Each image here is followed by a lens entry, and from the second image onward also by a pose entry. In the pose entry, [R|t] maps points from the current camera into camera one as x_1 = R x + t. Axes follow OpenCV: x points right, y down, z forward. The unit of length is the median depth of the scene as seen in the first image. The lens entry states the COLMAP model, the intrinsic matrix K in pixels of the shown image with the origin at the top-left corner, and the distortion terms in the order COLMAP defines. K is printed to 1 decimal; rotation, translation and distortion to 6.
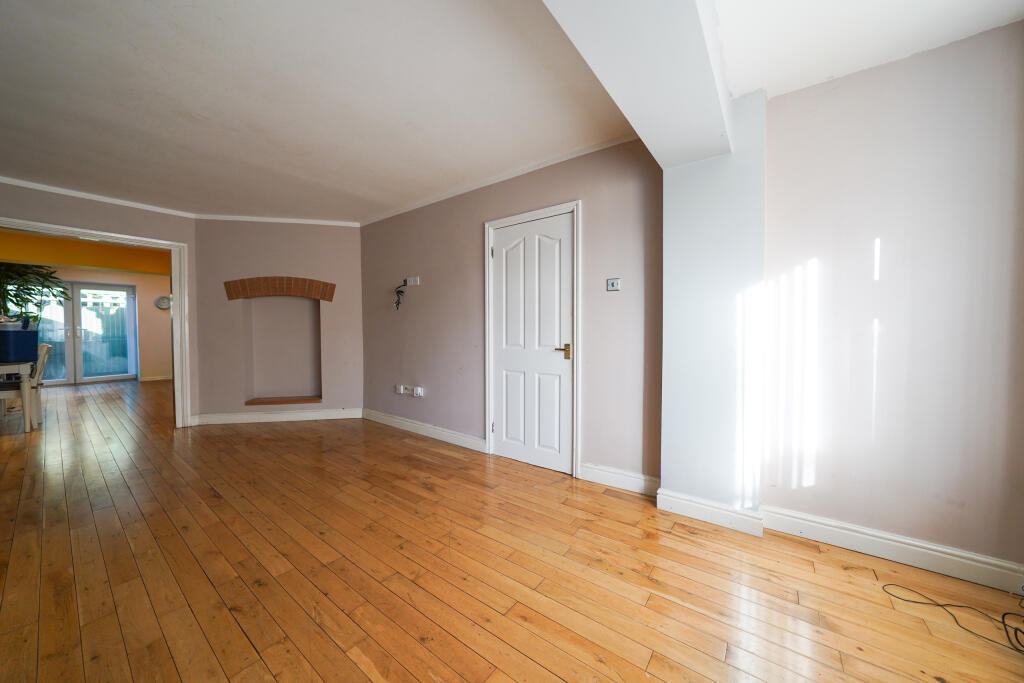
lens RADIAL K [[355.2, 0, 510.4], [0, 355.2, 338.1], [0, 0, 1]] dist [-0.007859, 0.000077]
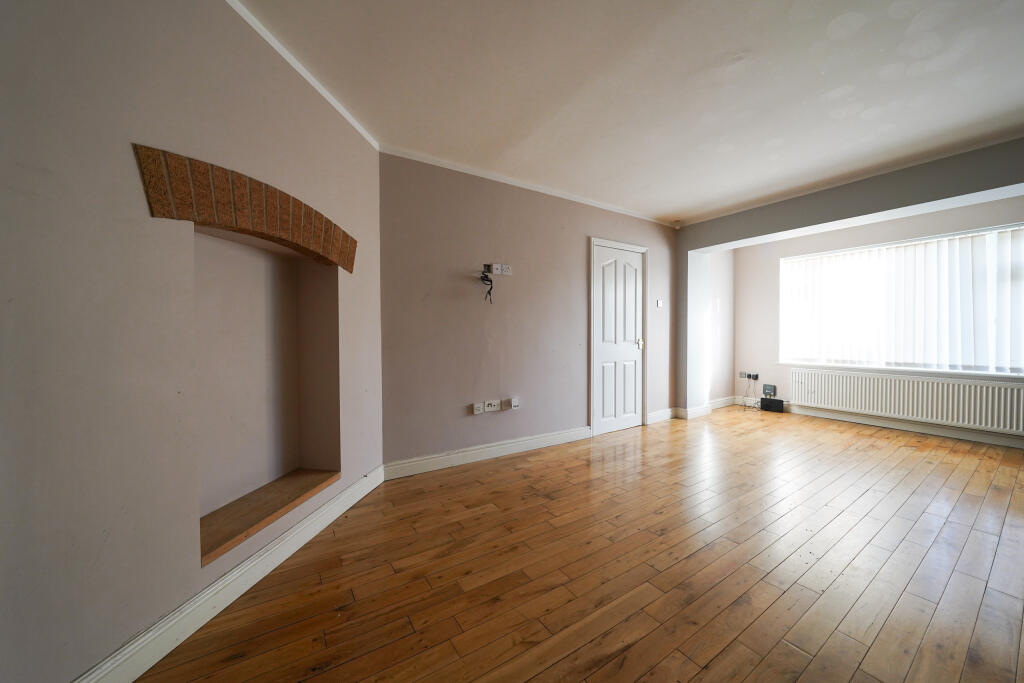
lens RADIAL K [[361.0, 0, 512.5], [0, 361.0, 339.5], [0, 0, 1]] dist [-0.024753, 0.005602]
pose [[0.344386, -0.015340, 0.938703, -1.163347], [0.025462, 0.999651, 0.006995, -0.005855], [-0.938483, 0.021493, 0.344656, 0.778679]]
